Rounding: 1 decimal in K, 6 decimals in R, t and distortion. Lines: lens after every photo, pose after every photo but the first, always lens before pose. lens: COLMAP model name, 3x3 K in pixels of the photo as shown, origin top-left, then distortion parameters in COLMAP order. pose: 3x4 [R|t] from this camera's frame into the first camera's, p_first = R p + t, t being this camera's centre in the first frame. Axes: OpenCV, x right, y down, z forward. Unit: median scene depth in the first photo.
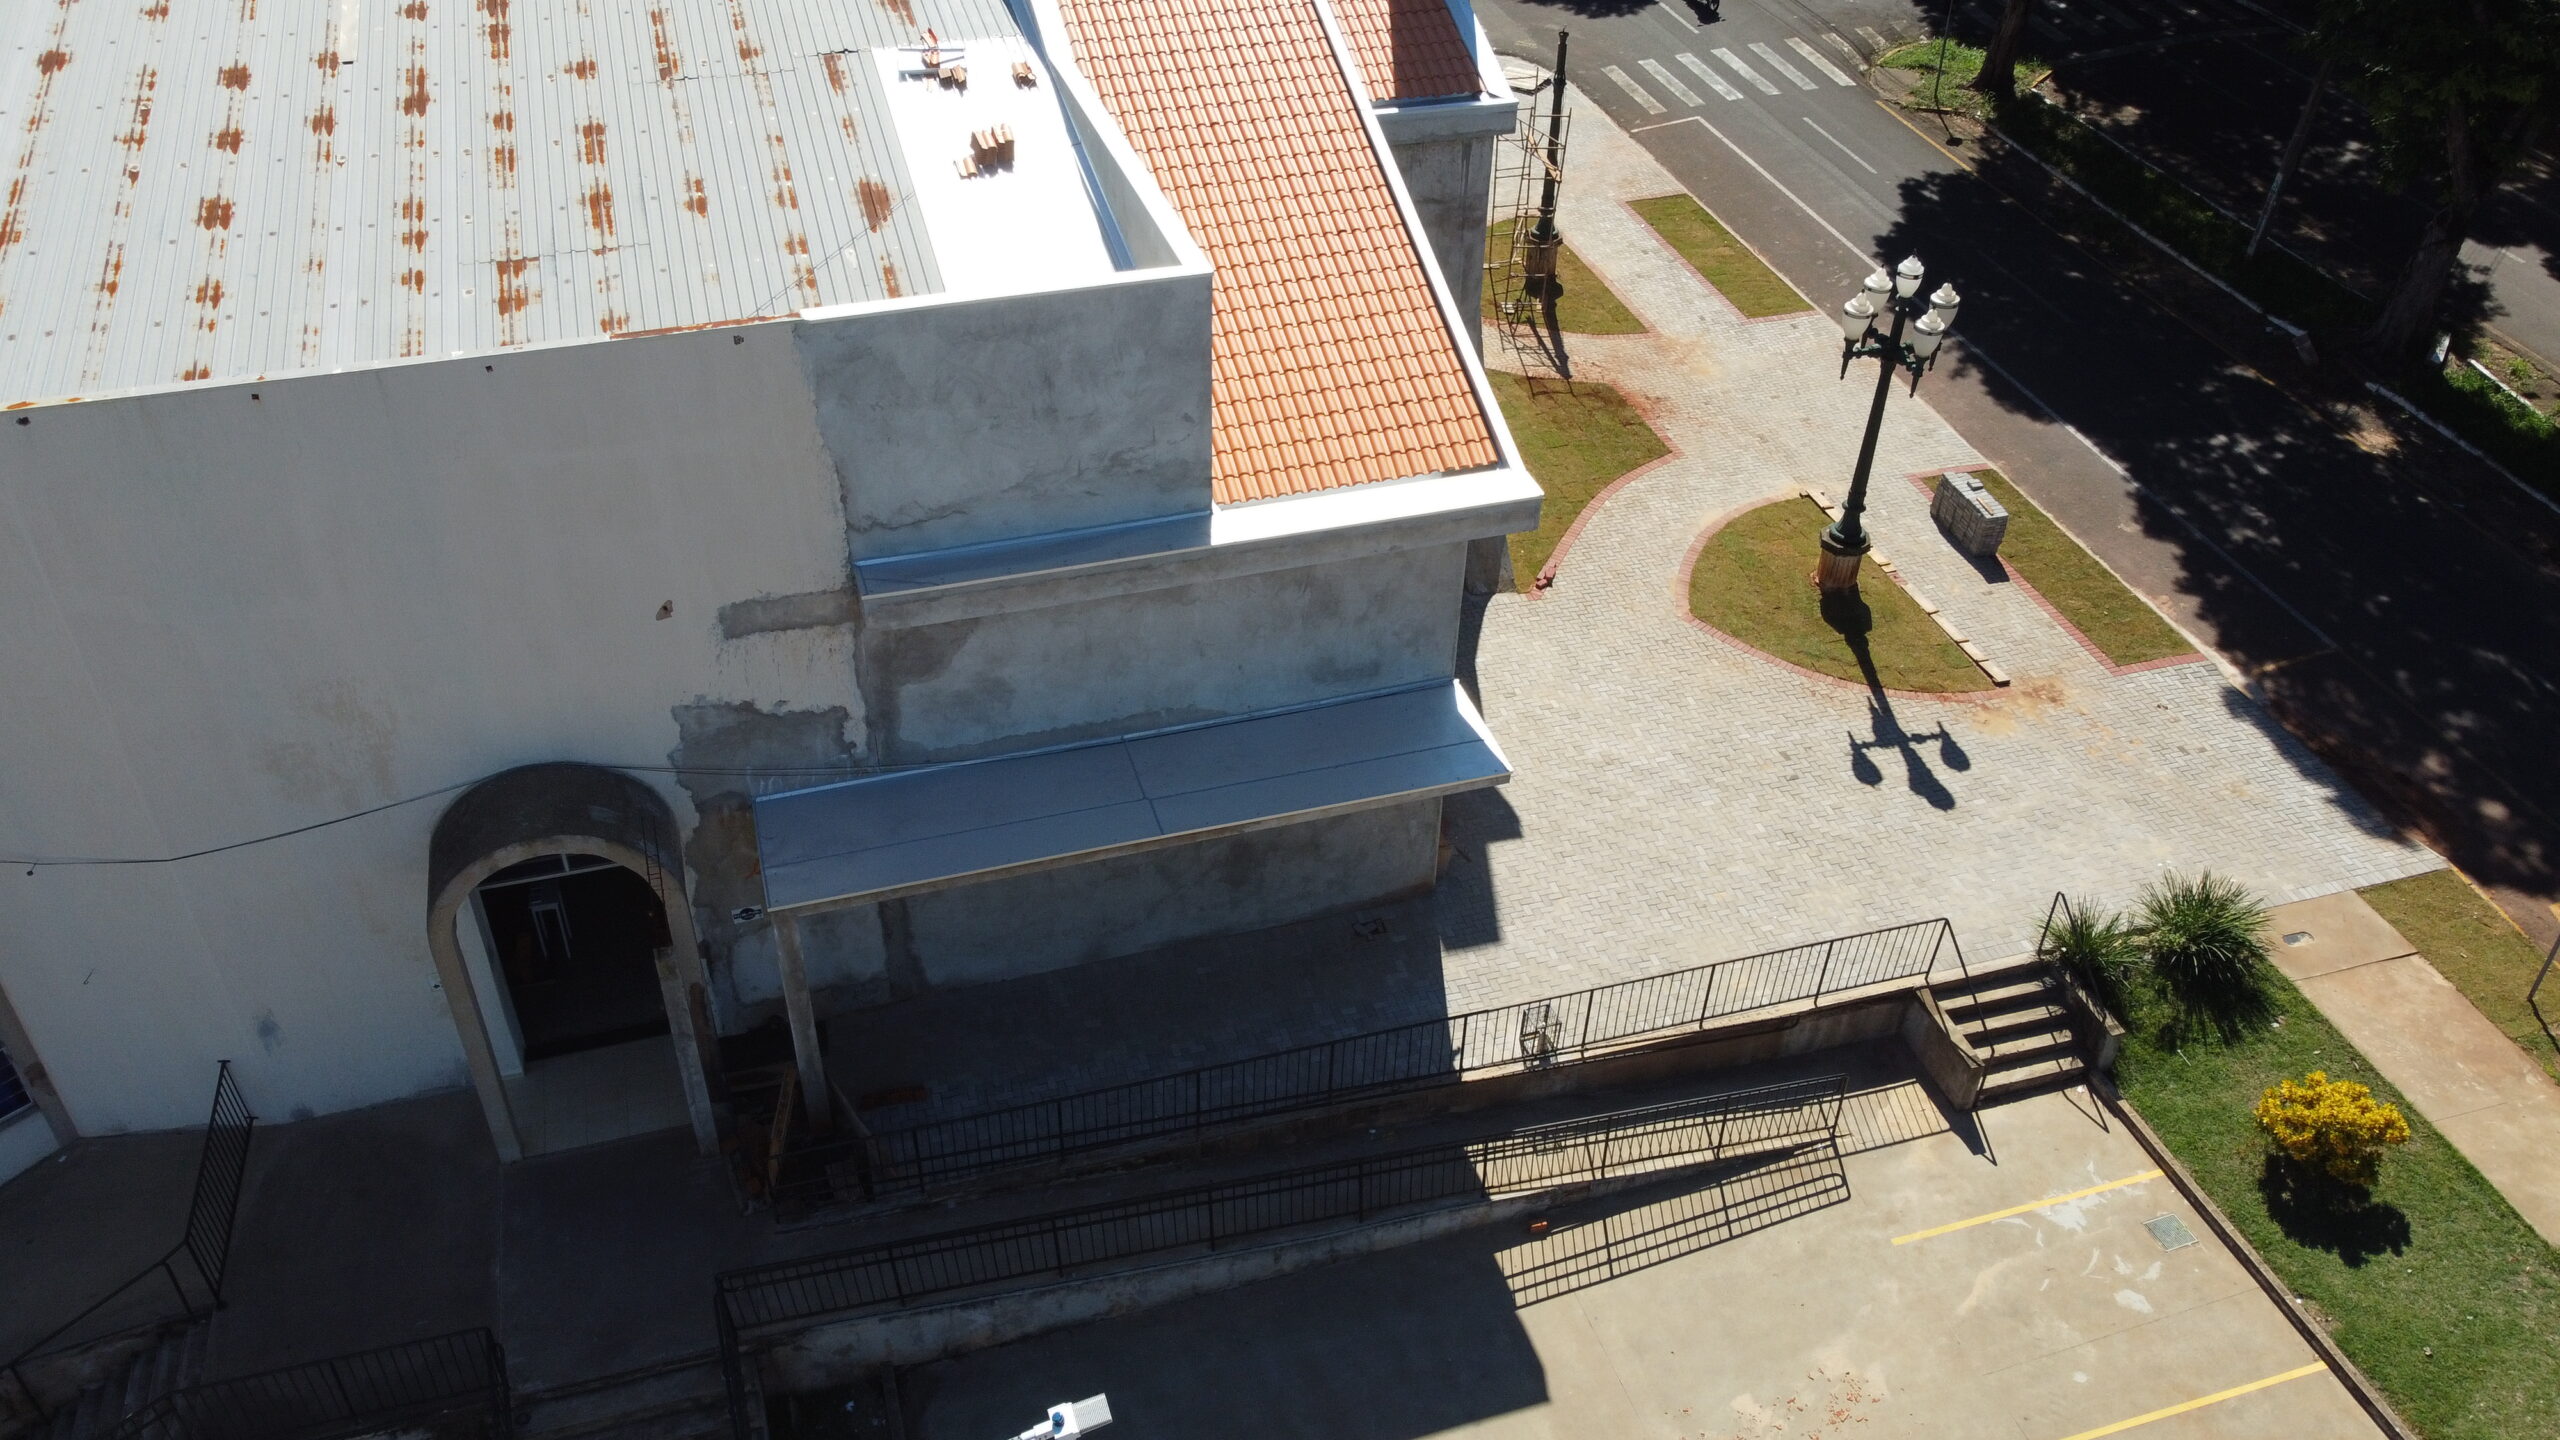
lens RADIAL K [[1936.5, 0, 1268.8], [0, 1936.5, 713.4], [0, 0, 1]] dist [0.006023, -0.014758]
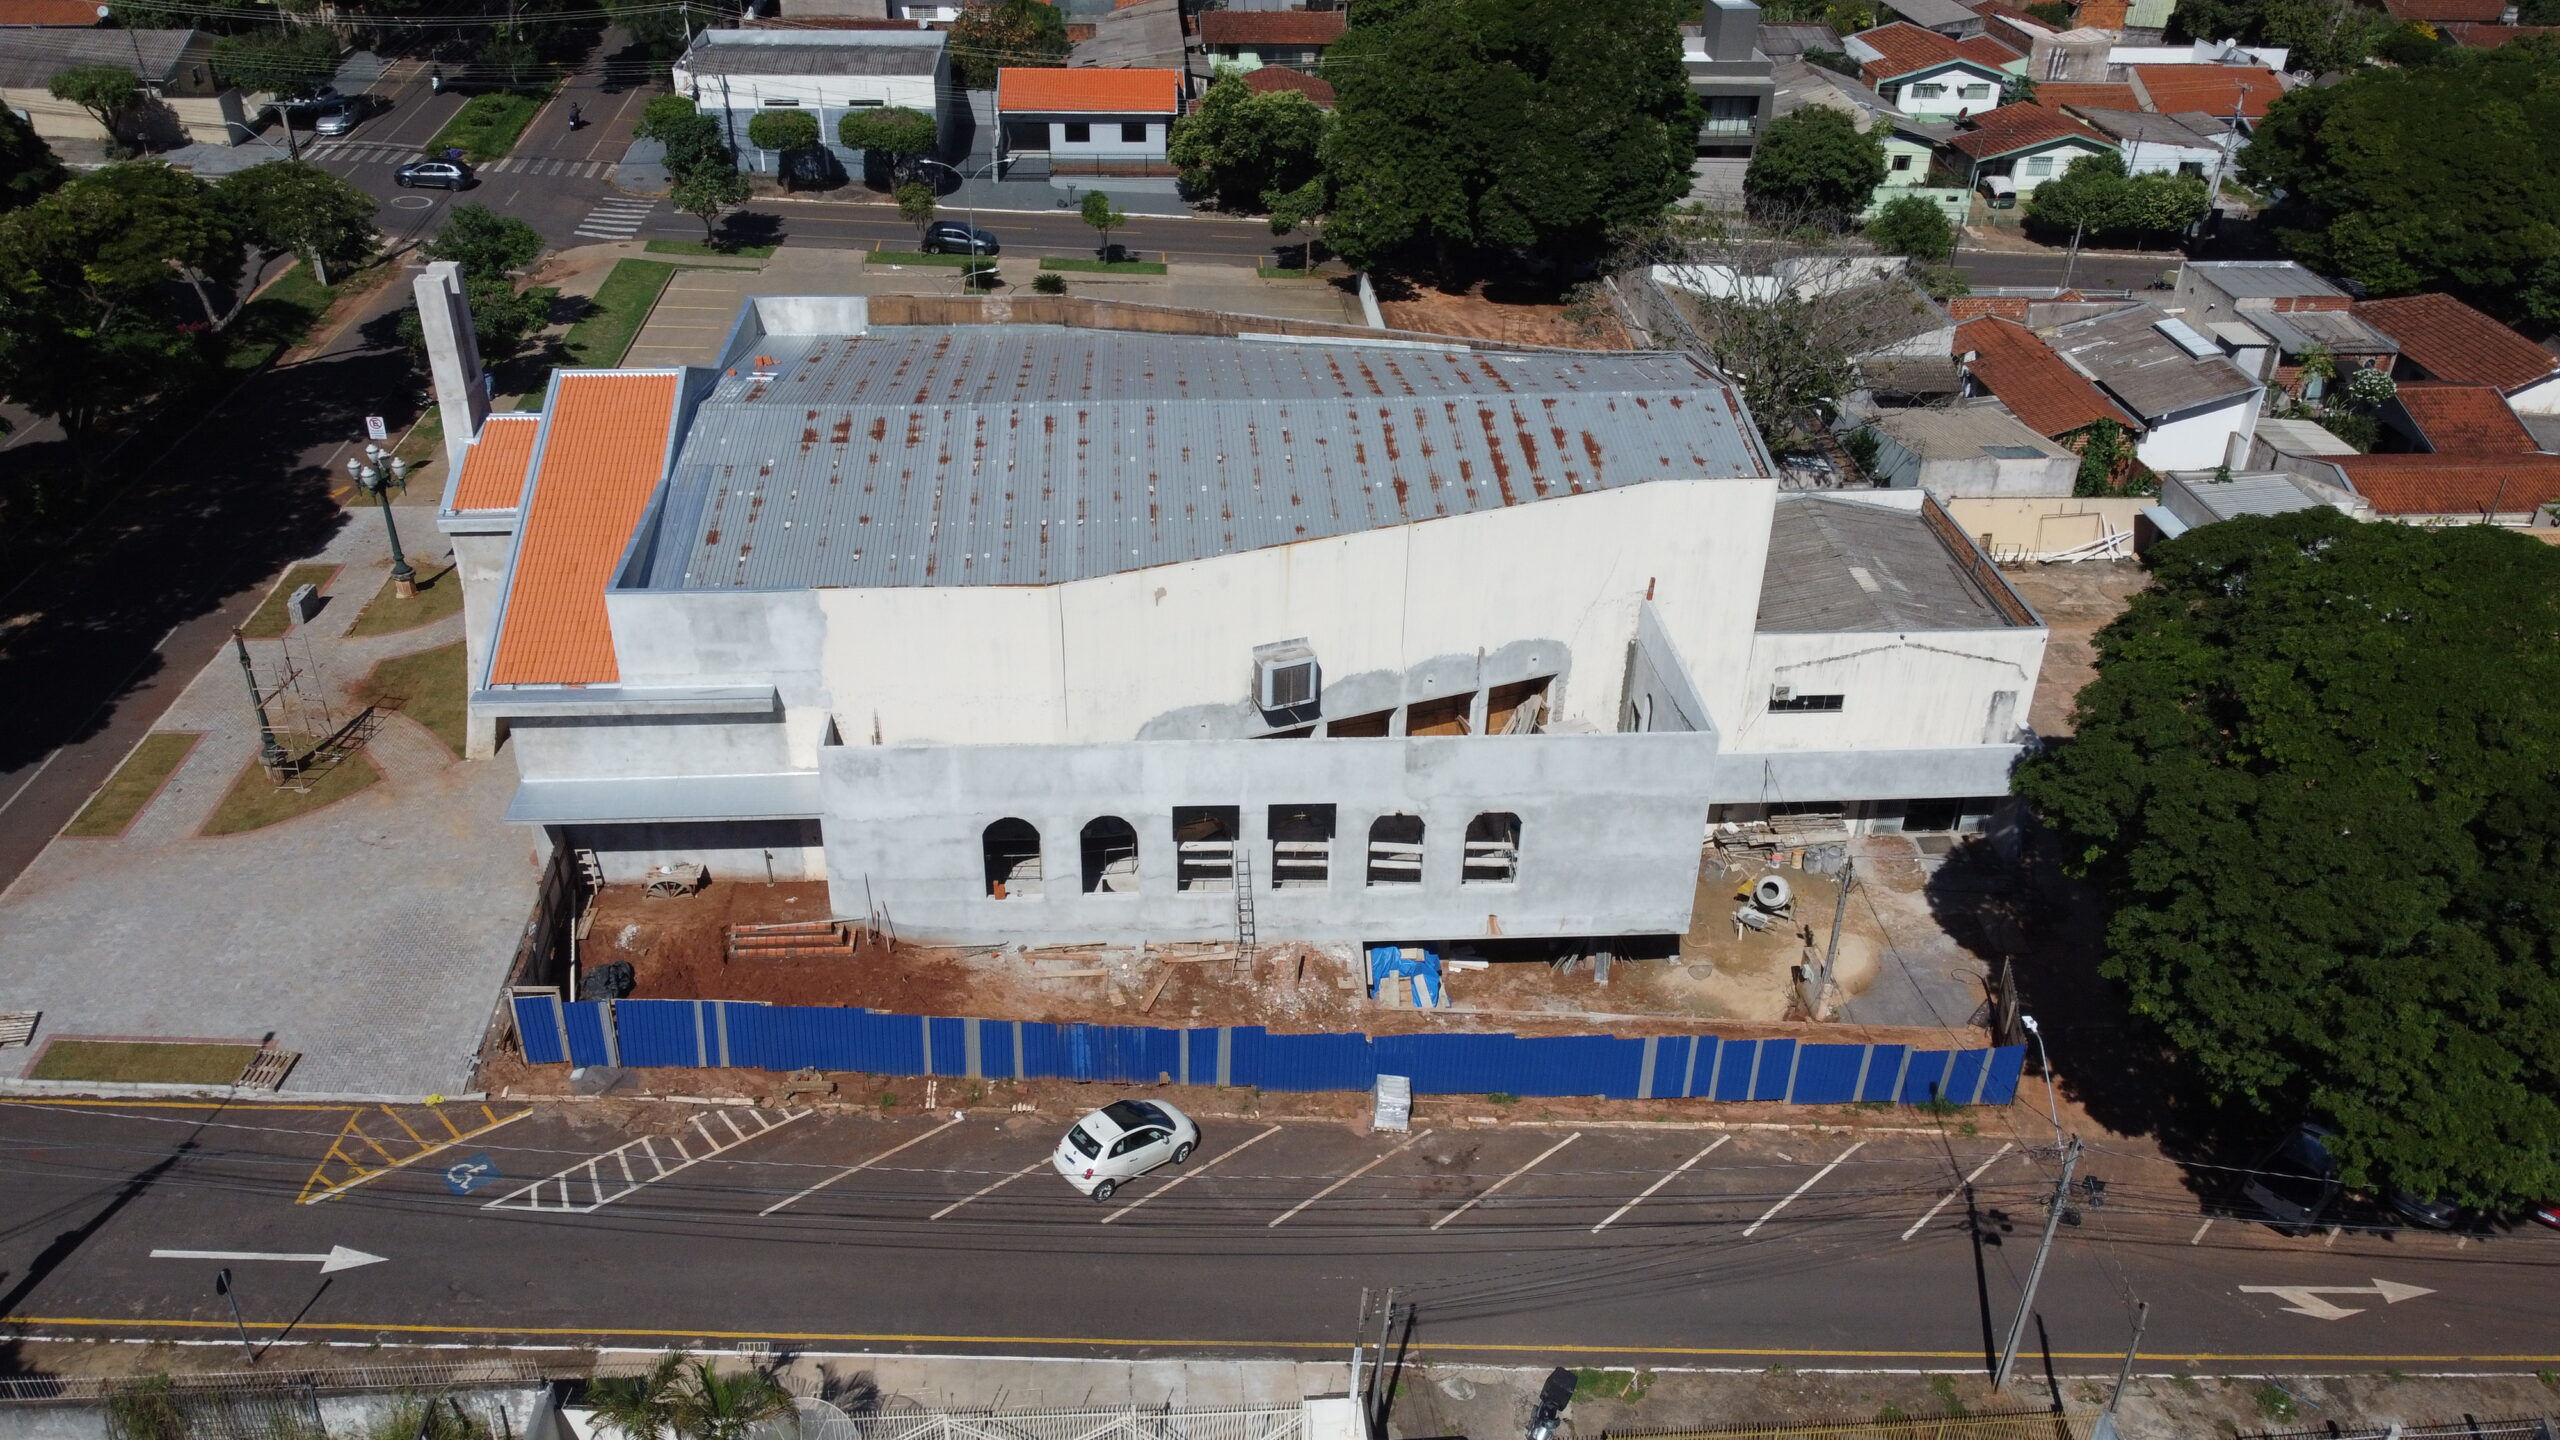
lens RADIAL K [[1936.5, 0, 1264.7], [0, 1936.5, 727.1], [0, 0, 1]] dist [0.006023, -0.014758]
pose [[-0.973076, -0.148298, 0.176438, -1.352857], [0.108349, 0.381328, 0.918068, -2.463664], [-0.203428, 0.912467, -0.354994, 2.234308]]
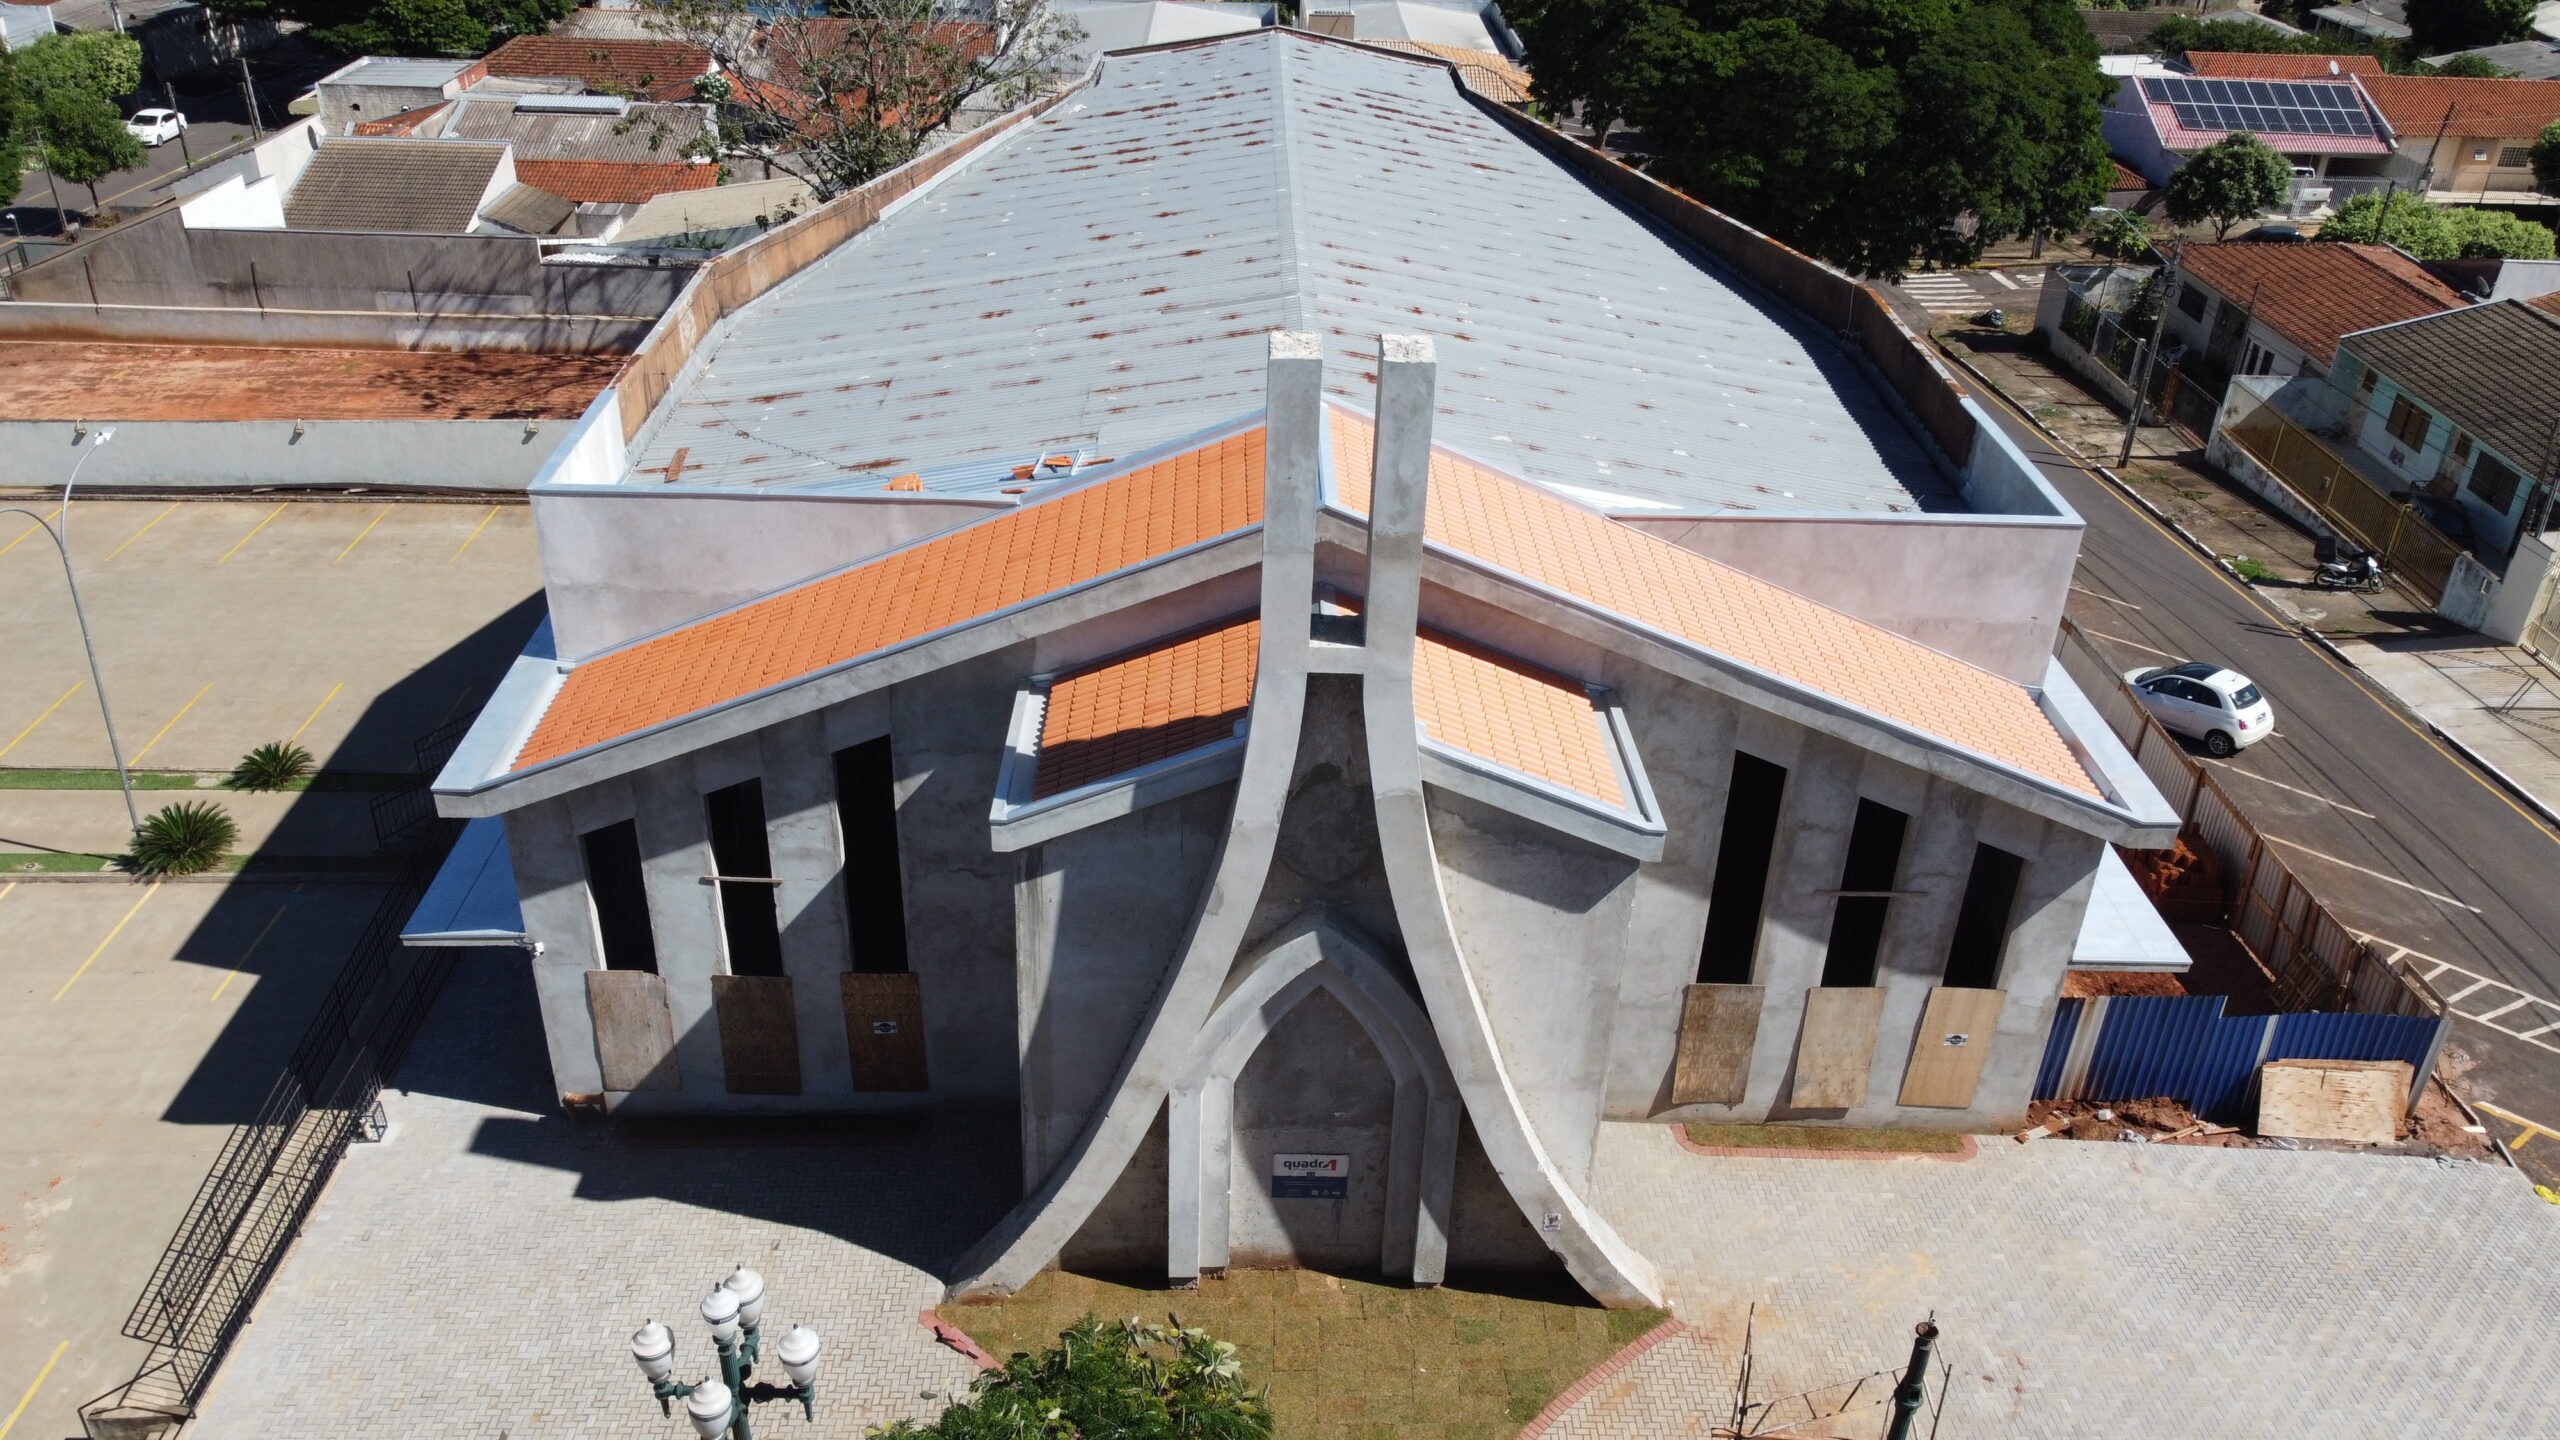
lens RADIAL K [[1936.5, 0, 1279.7], [0, 1936.5, 736.8], [0, 0, 1]] dist [0.006023, -0.014758]
pose [[-0.278296, 0.463288, -0.841377, 0.888852], [-0.600805, 0.599486, 0.528819, -0.973750], [0.749389, 0.652672, 0.111512, 1.110467]]
